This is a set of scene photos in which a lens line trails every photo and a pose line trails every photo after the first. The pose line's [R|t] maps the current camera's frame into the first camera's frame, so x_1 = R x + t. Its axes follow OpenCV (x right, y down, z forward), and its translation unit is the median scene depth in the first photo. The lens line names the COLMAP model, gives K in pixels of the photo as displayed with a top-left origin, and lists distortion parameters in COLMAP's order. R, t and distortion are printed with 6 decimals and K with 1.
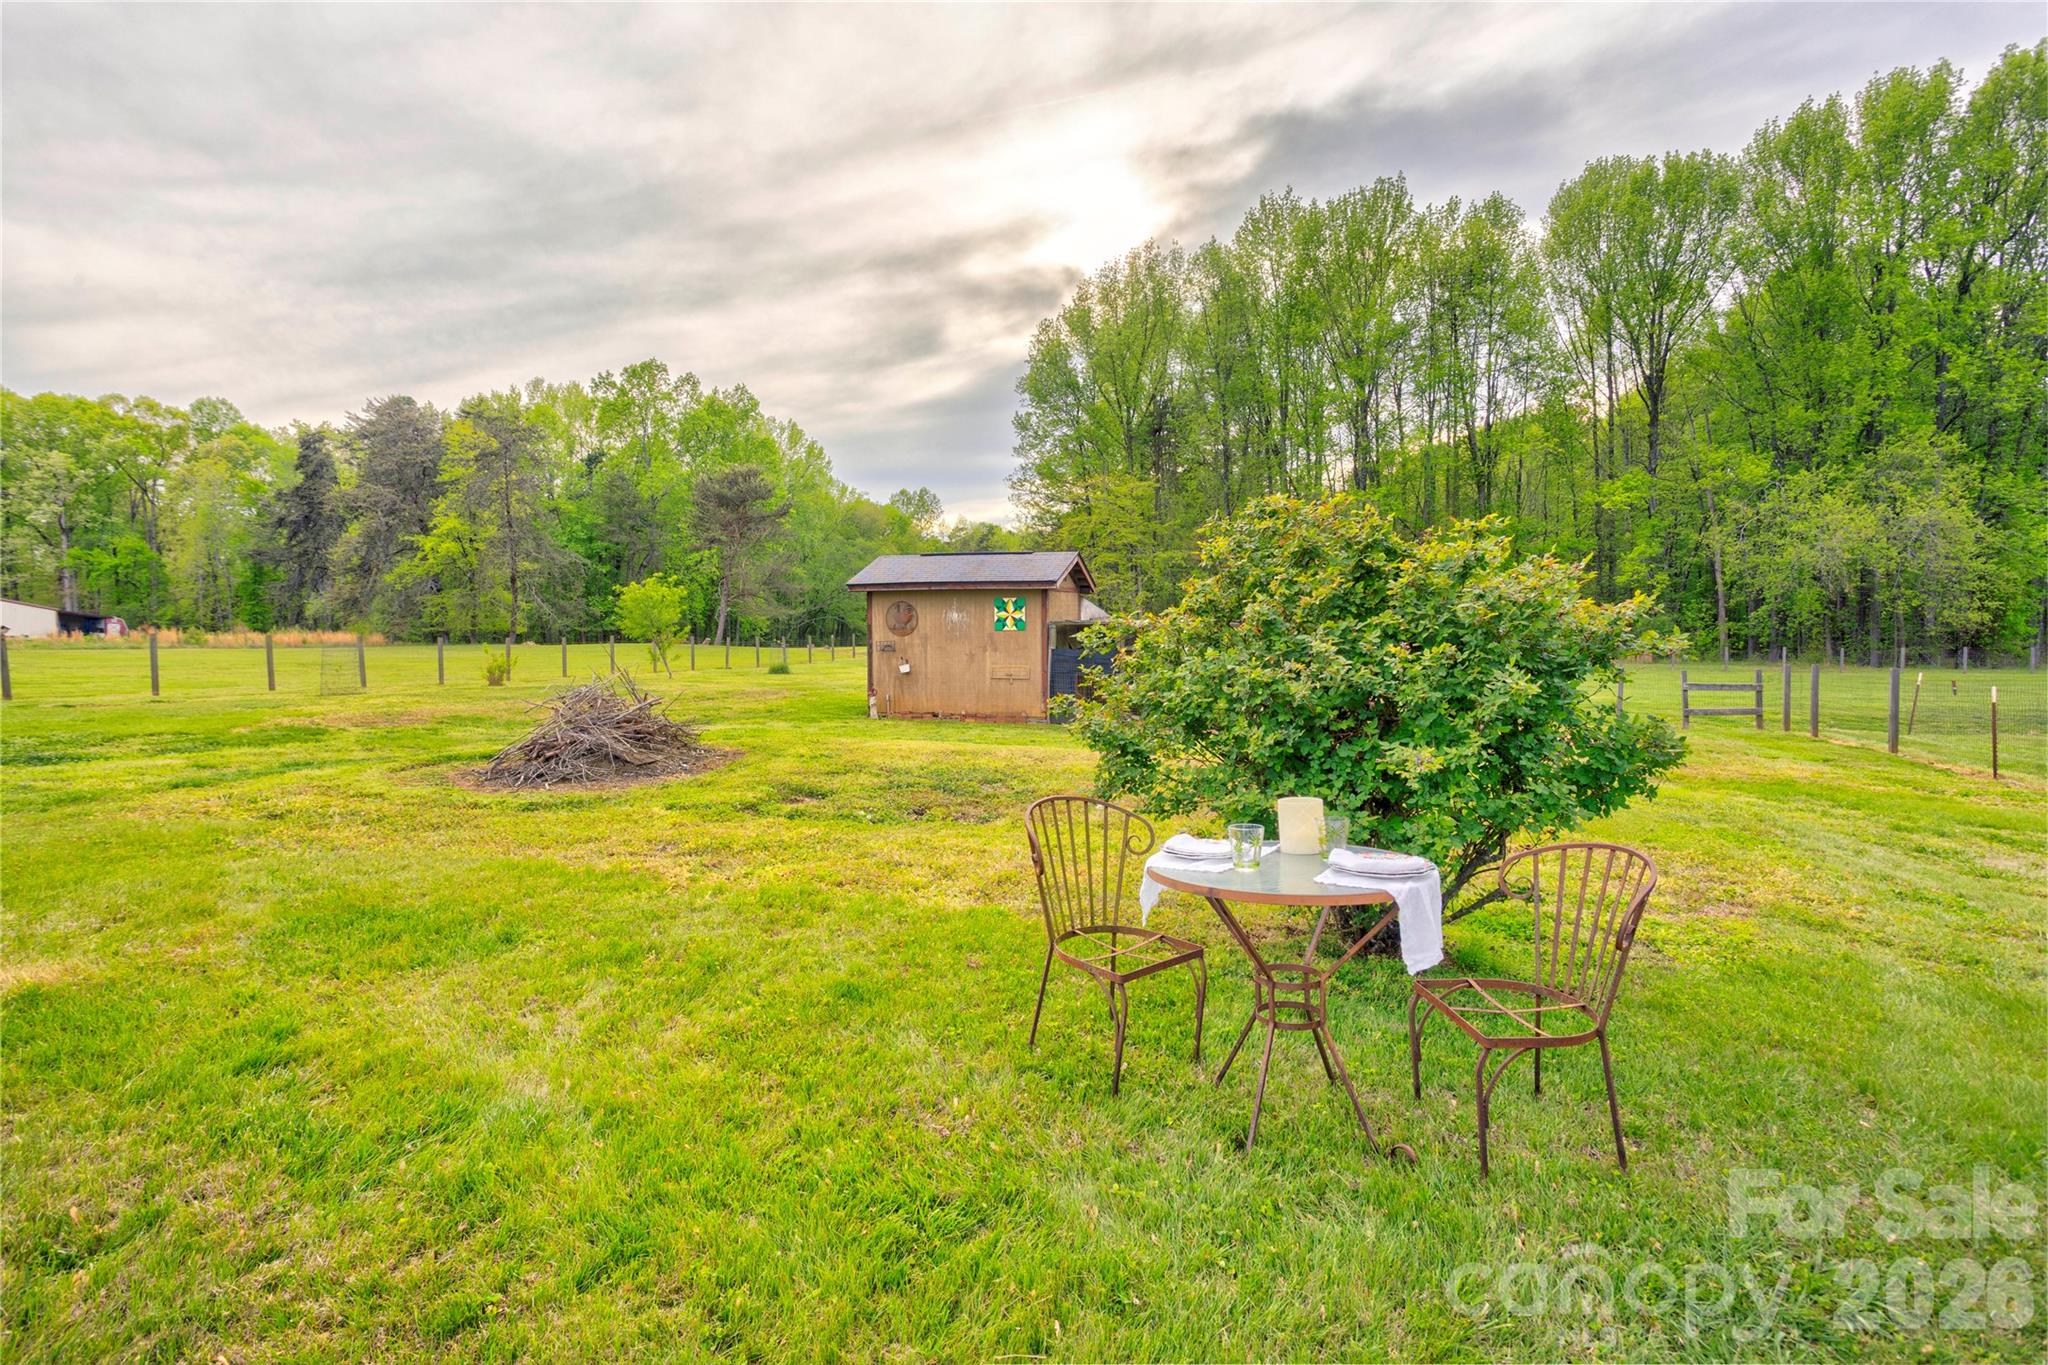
lens RADIAL K [[1002.9, 0, 1029.9], [0, 1002.9, 655.6], [0, 0, 1]] dist [-0.048978, 0.032392]
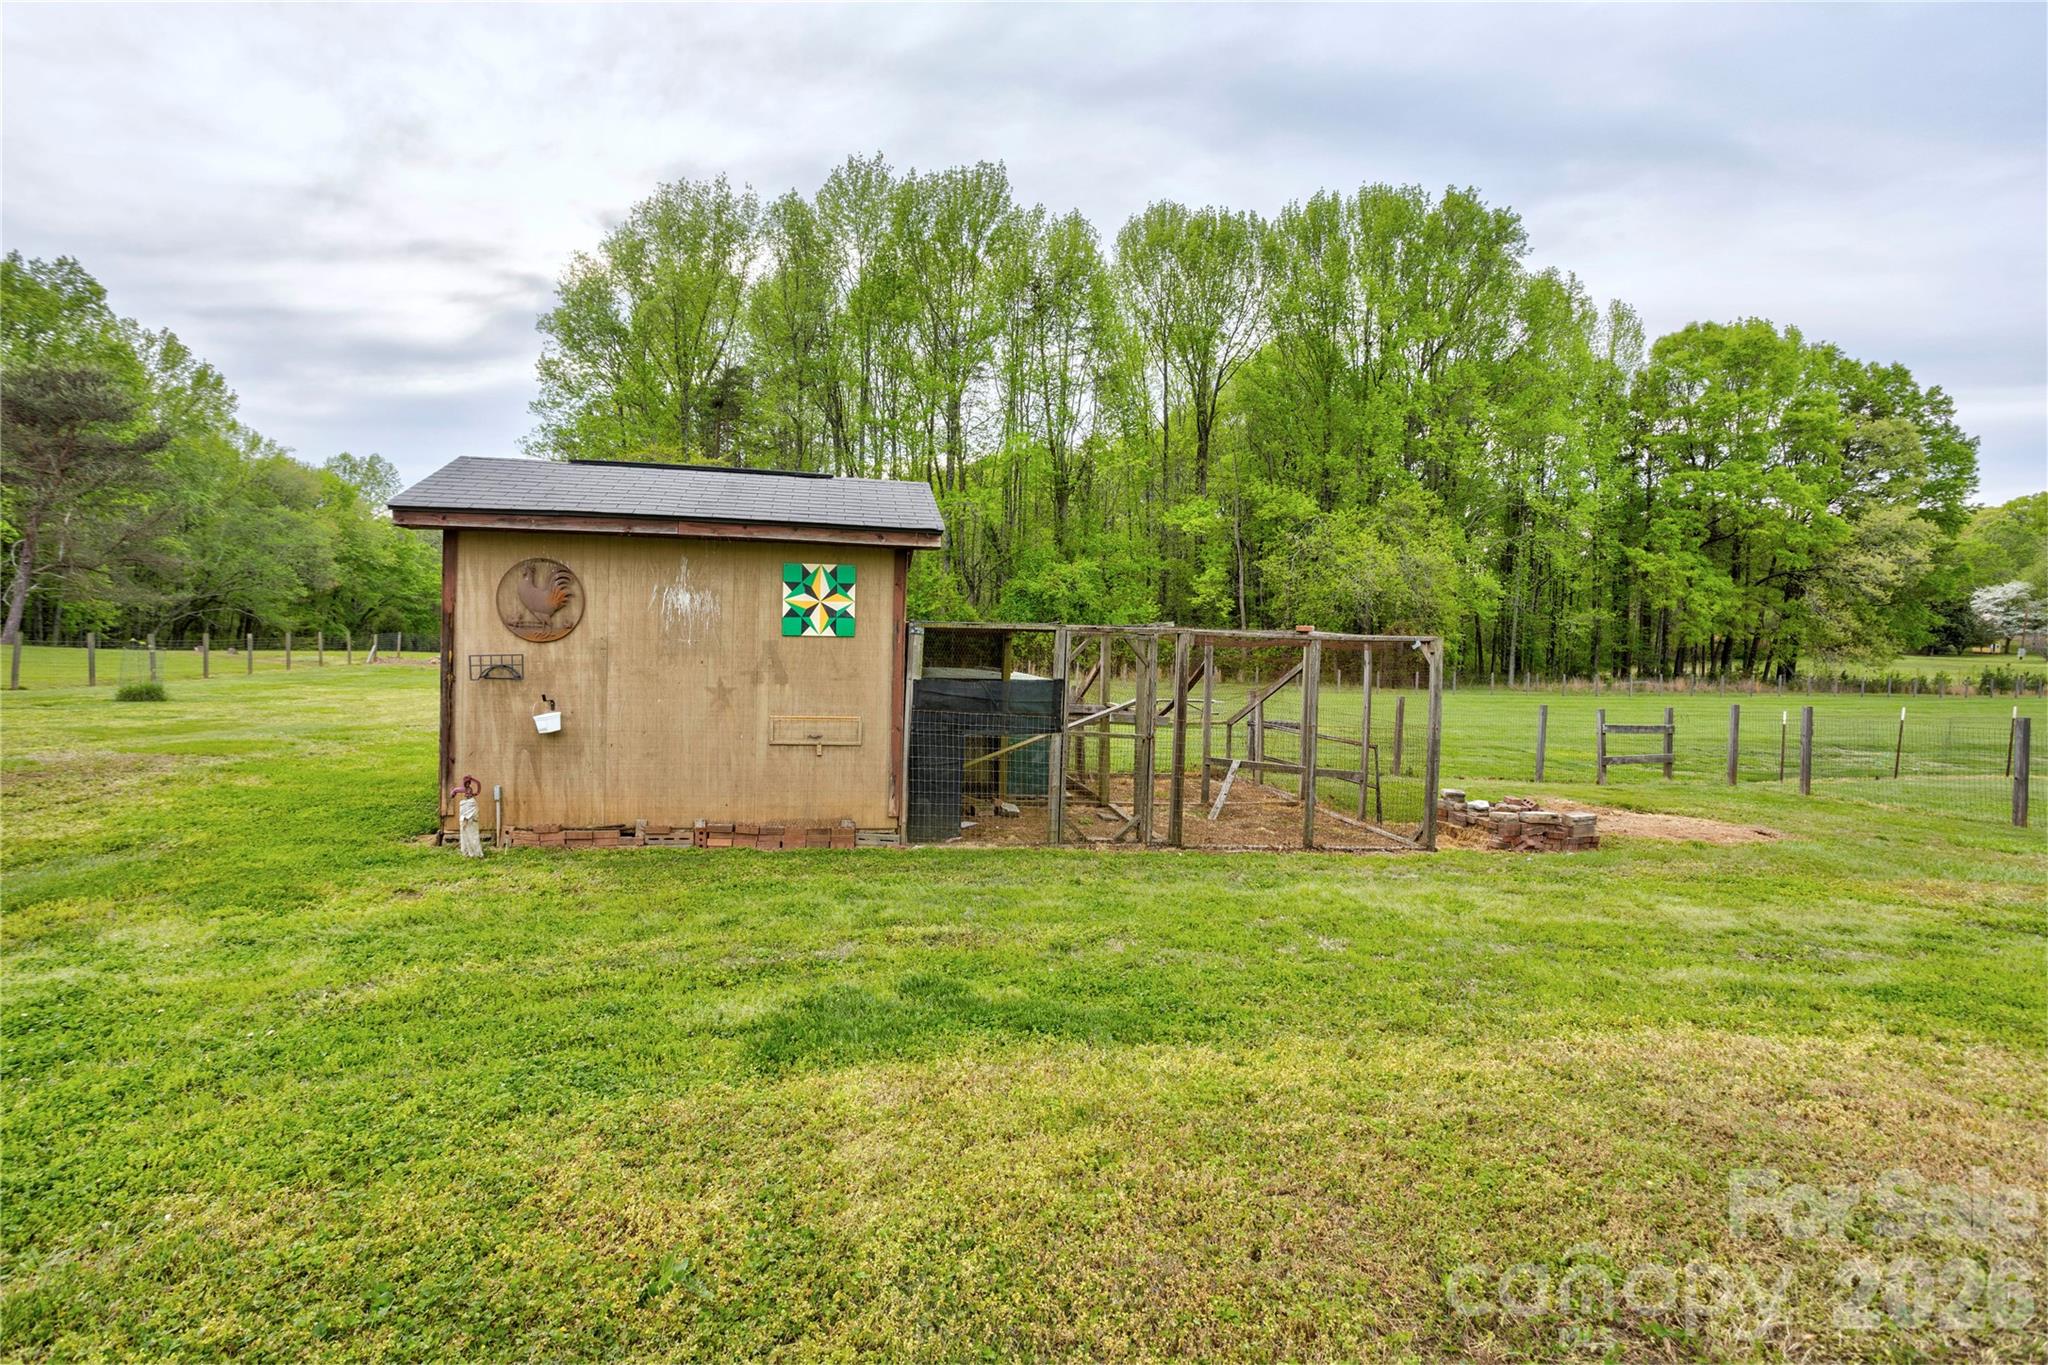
lens RADIAL K [[1002.9, 0, 1029.9], [0, 1002.9, 655.6], [0, 0, 1]] dist [-0.048978, 0.032392]
pose [[0.881330, 0.018653, 0.472133, -0.039209], [-0.013449, 0.999806, -0.014394, -0.003068], [-0.472310, 0.006336, 0.881410, 0.149738]]
